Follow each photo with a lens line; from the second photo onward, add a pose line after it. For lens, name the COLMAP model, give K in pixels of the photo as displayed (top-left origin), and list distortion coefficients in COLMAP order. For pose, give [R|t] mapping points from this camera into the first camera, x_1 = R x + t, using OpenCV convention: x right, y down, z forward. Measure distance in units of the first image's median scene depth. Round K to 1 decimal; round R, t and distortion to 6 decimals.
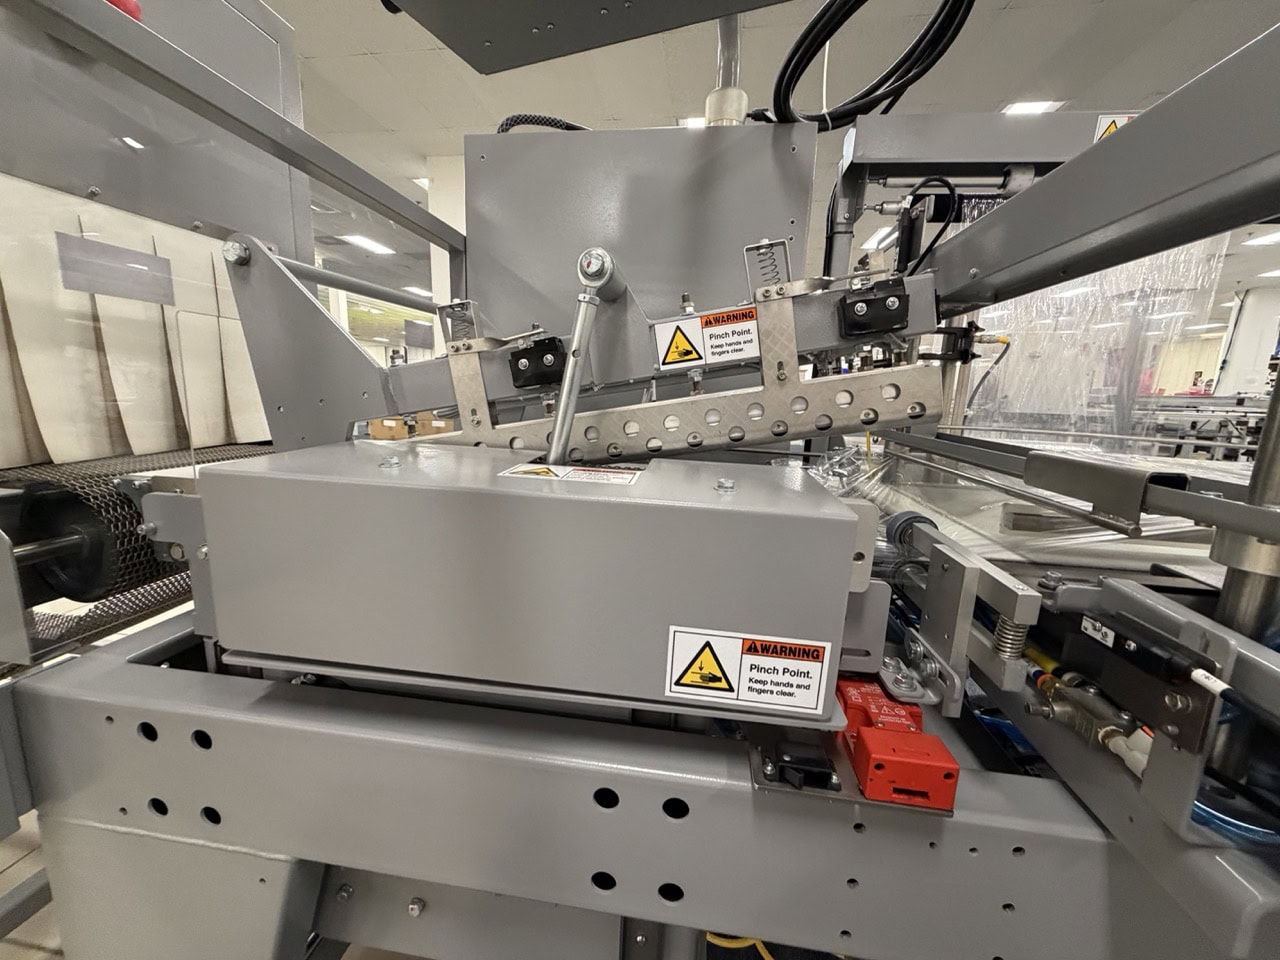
lens RADIAL K [[507.9, 0, 637.1], [0, 507.9, 481.2], [0, 0, 1]] dist [-0.000674, 0.000716]
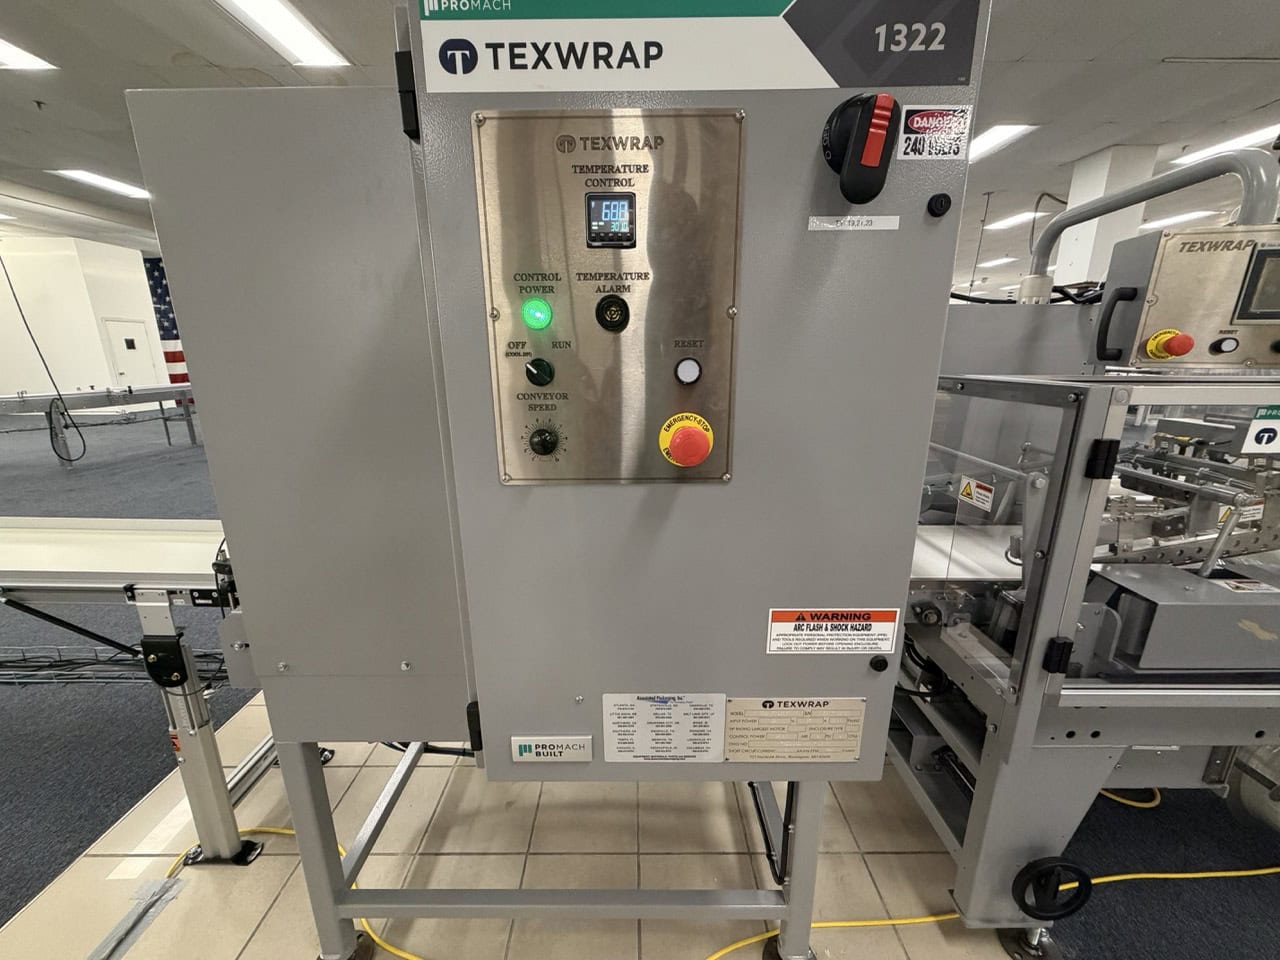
lens RADIAL K [[507.9, 0, 637.1], [0, 507.9, 481.2], [0, 0, 1]] dist [-0.000674, 0.000716]
pose [[0.988911, -0.069447, 0.131274, -3.614308], [0.059140, 0.994970, 0.080853, -0.970203], [-0.136229, -0.072193, 0.988043, -1.124683]]
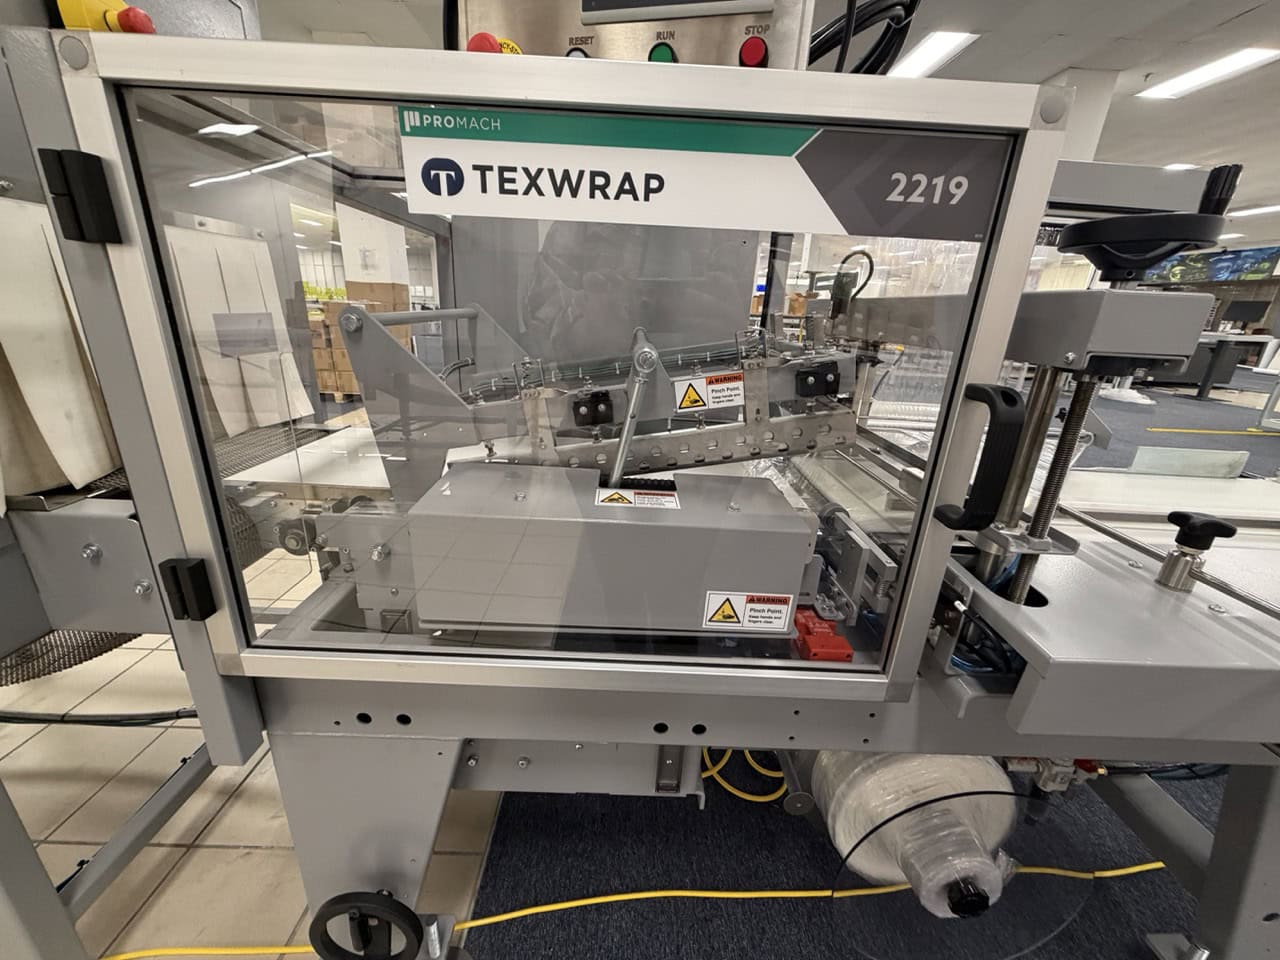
lens RADIAL K [[507.9, 0, 637.1], [0, 507.9, 481.2], [0, 0, 1]] dist [-0.000674, 0.000716]
pose [[0.988883, -0.036975, 0.144023, -0.368790], [0.013030, 0.986411, 0.163778, -0.341914], [-0.148122, -0.160081, 0.975927, -0.562078]]
